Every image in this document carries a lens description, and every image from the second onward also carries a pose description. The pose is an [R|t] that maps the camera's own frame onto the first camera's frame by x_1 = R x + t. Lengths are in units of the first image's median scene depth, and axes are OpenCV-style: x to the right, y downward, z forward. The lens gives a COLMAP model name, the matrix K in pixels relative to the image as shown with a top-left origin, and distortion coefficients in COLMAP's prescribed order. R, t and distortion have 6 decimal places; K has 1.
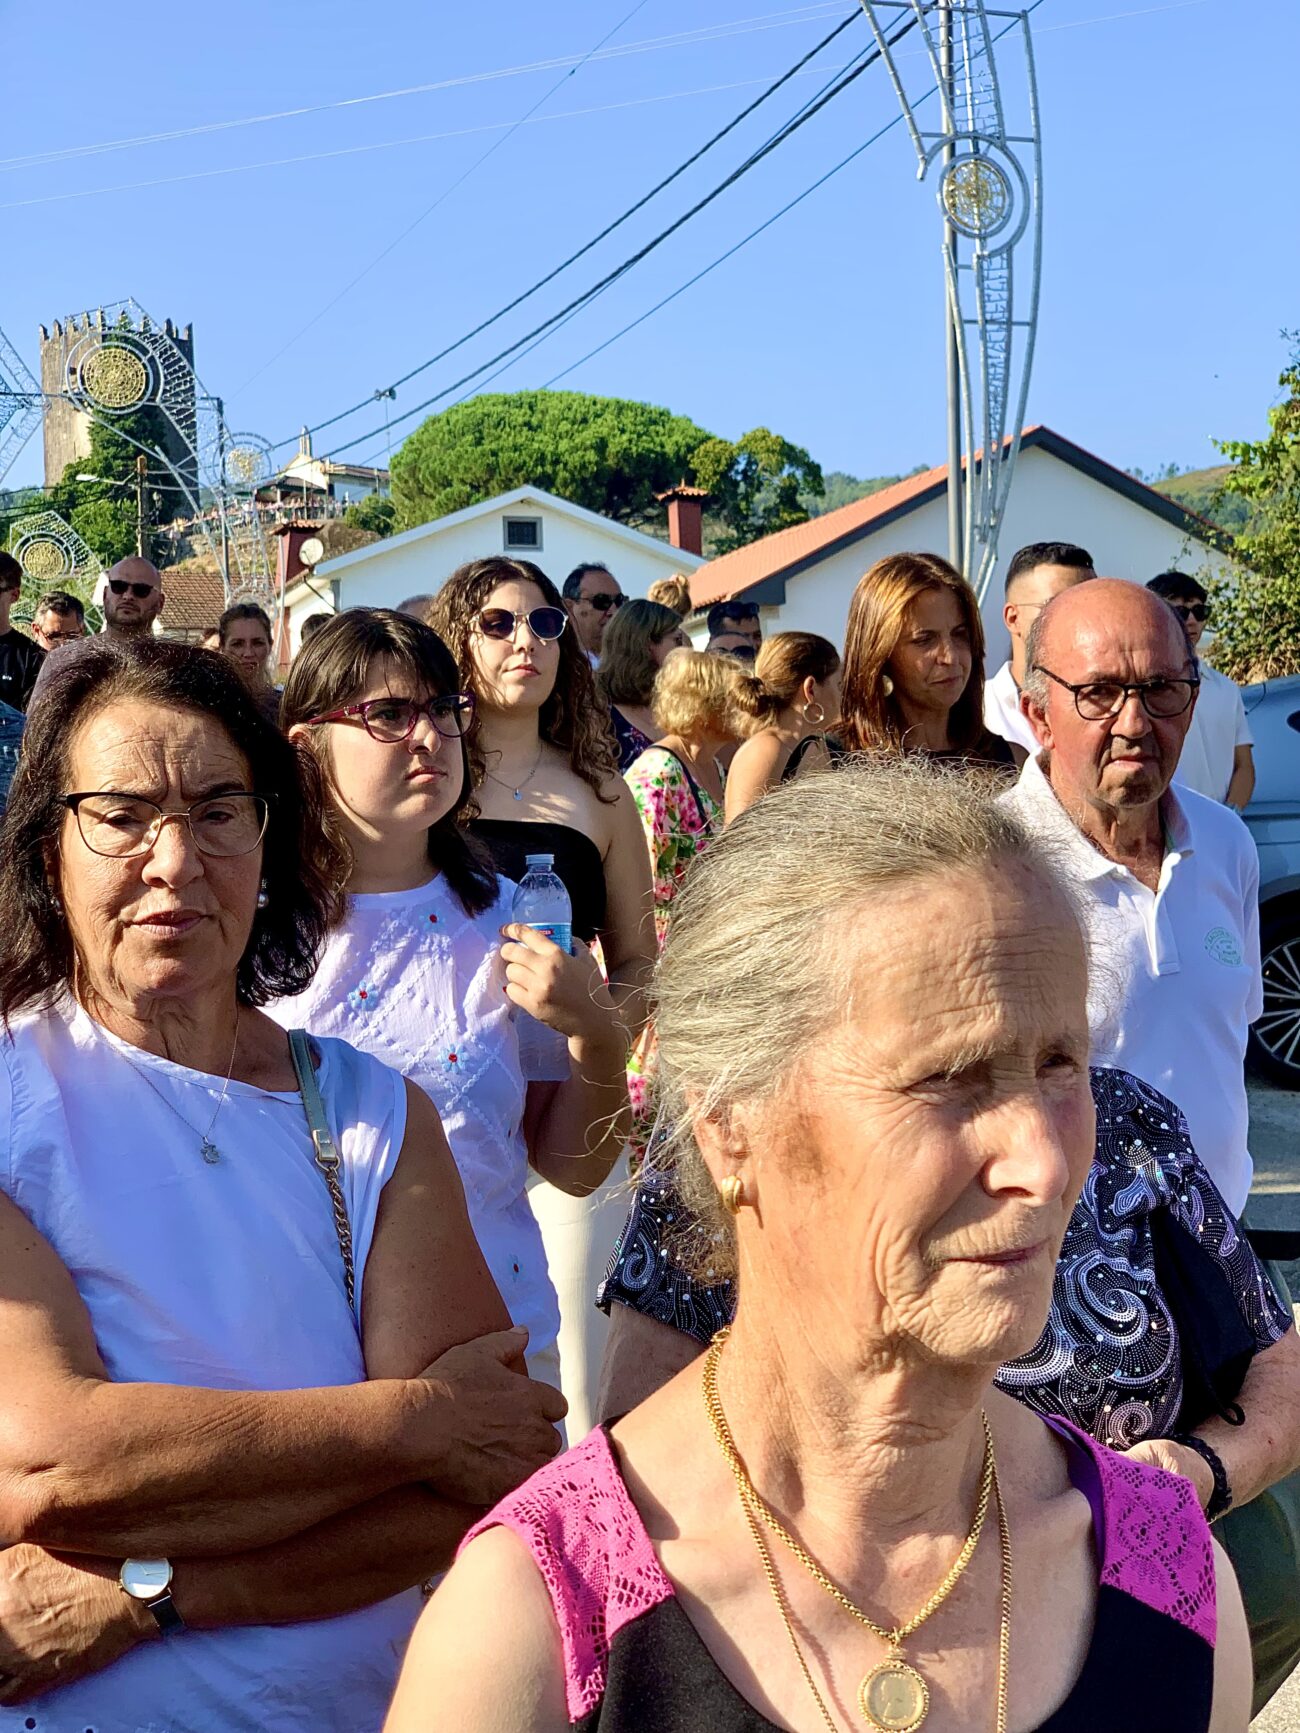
lens RADIAL K [[2605.1, 0, 689.0], [0, 2605.1, 855.0], [0, 0, 1]] dist [0.187584, -0.854846]
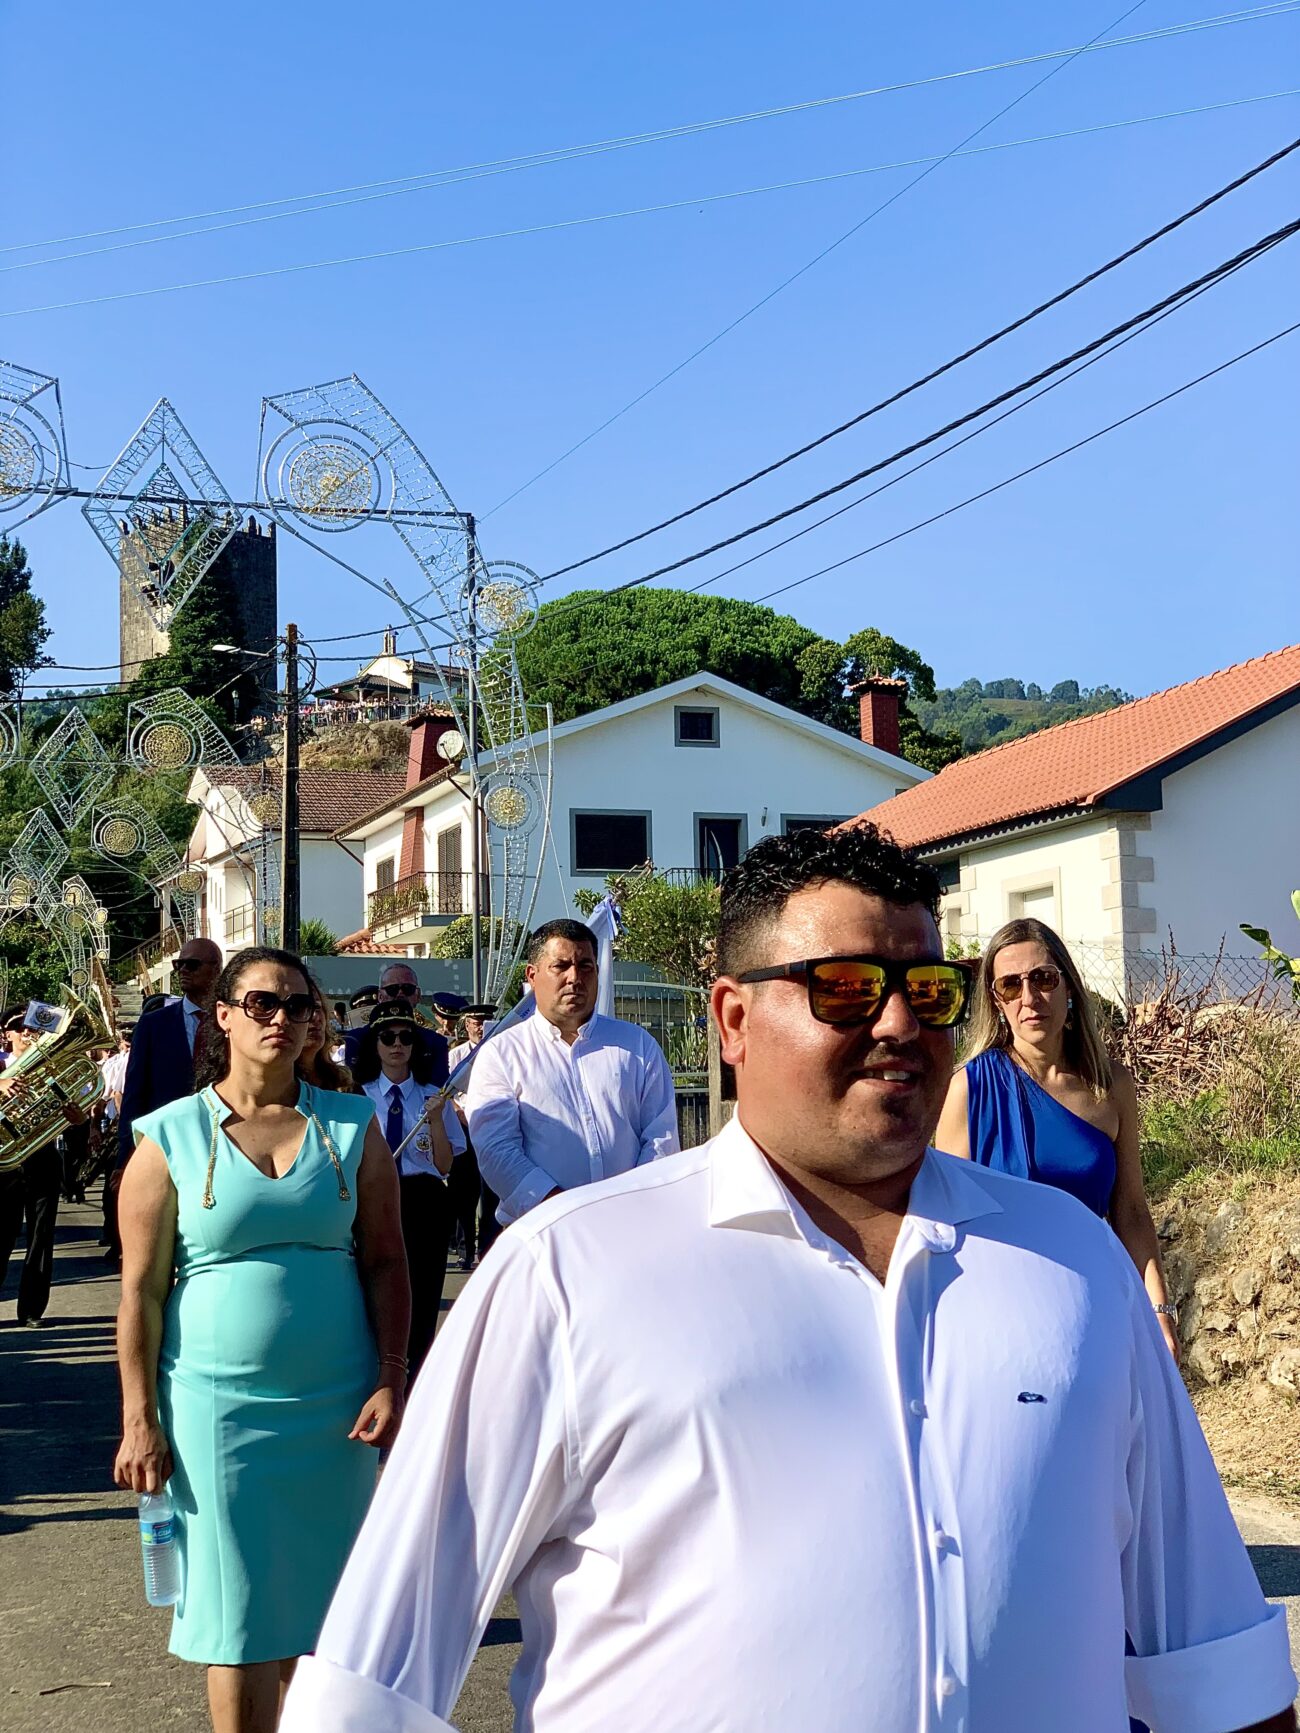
lens RADIAL K [[2590.3, 0, 643.1], [0, 2590.3, 840.6], [0, 0, 1]] dist [0.039910, 0.577946]
pose [[0.999429, 0.015255, -0.030165, -0.039601], [-0.017791, 0.996164, -0.085674, -0.006099], [0.028743, 0.086162, 0.995866, 0.097843]]
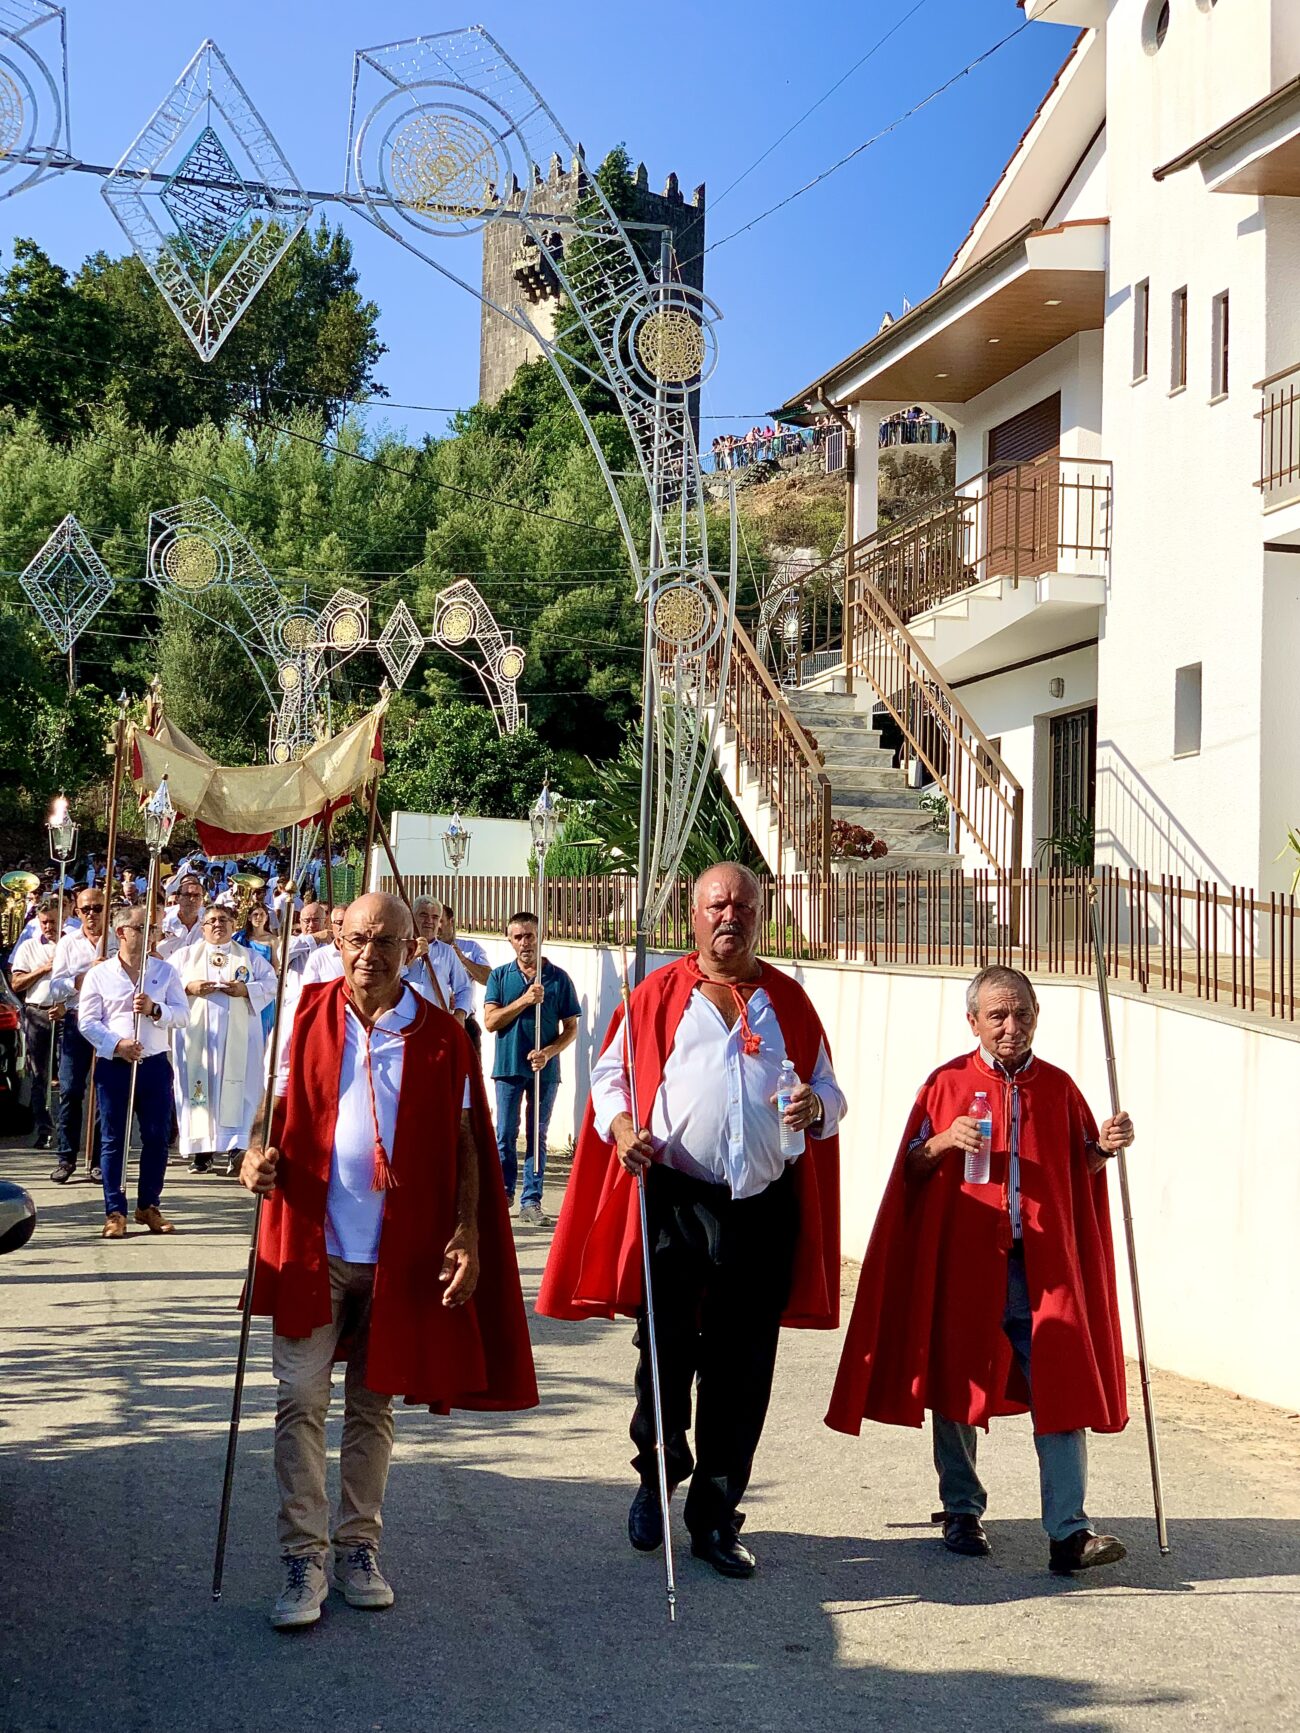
lens RADIAL K [[2586.4, 0, 653.7], [0, 2586.4, 859.5], [0, 0, 1]] dist [0.122573, -0.550097]
pose [[0.989339, 0.049655, -0.136906, -0.188130], [-0.055077, 0.997829, -0.036100, -0.006918], [0.134817, 0.043255, 0.989926, 0.634883]]
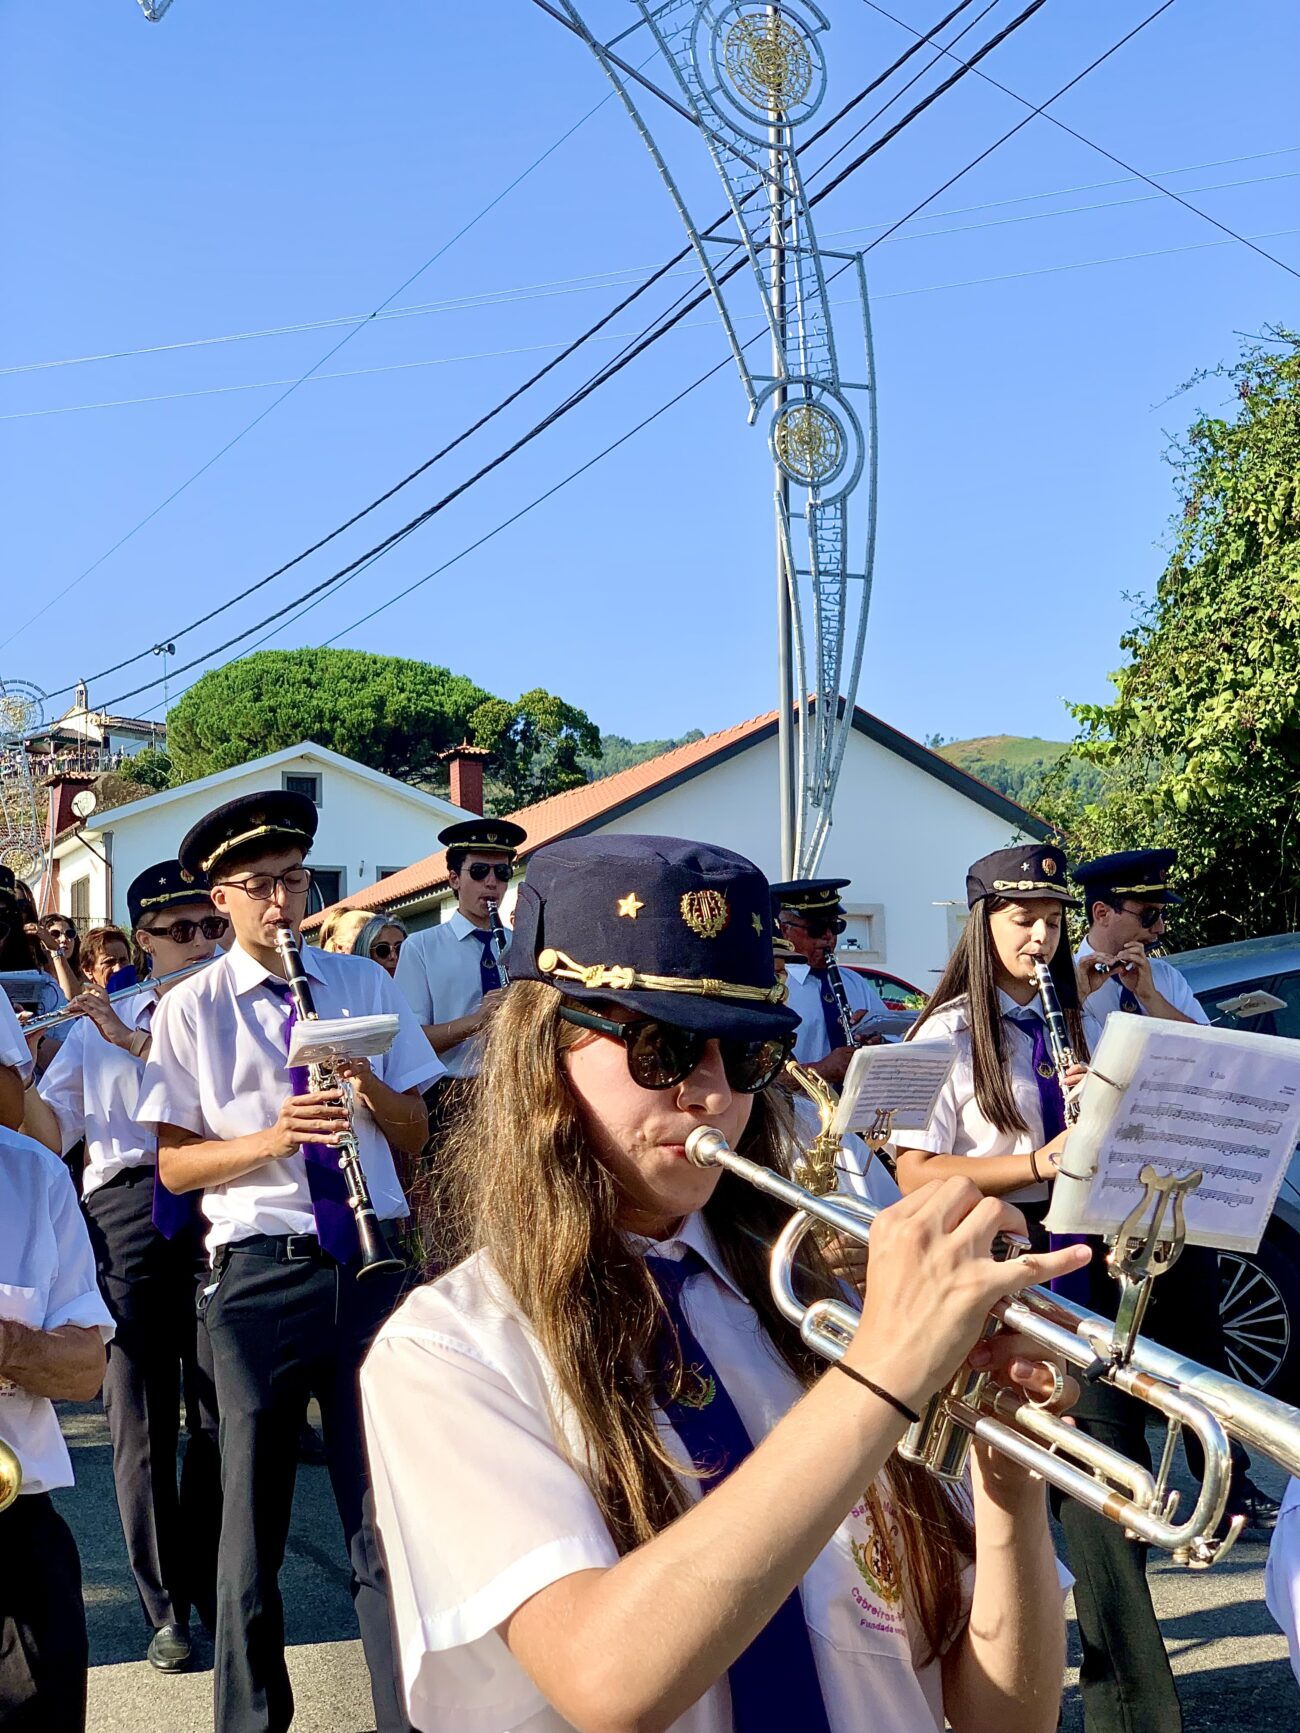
lens RADIAL K [[2586.4, 0, 653.7], [0, 2586.4, 859.5], [0, 0, 1]] dist [0.122573, -0.550097]
pose [[0.997151, 0.015883, 0.073741, -0.001944], [-0.008665, 0.995229, -0.097182, -0.001626], [-0.074933, 0.096266, 0.992531, 0.014431]]
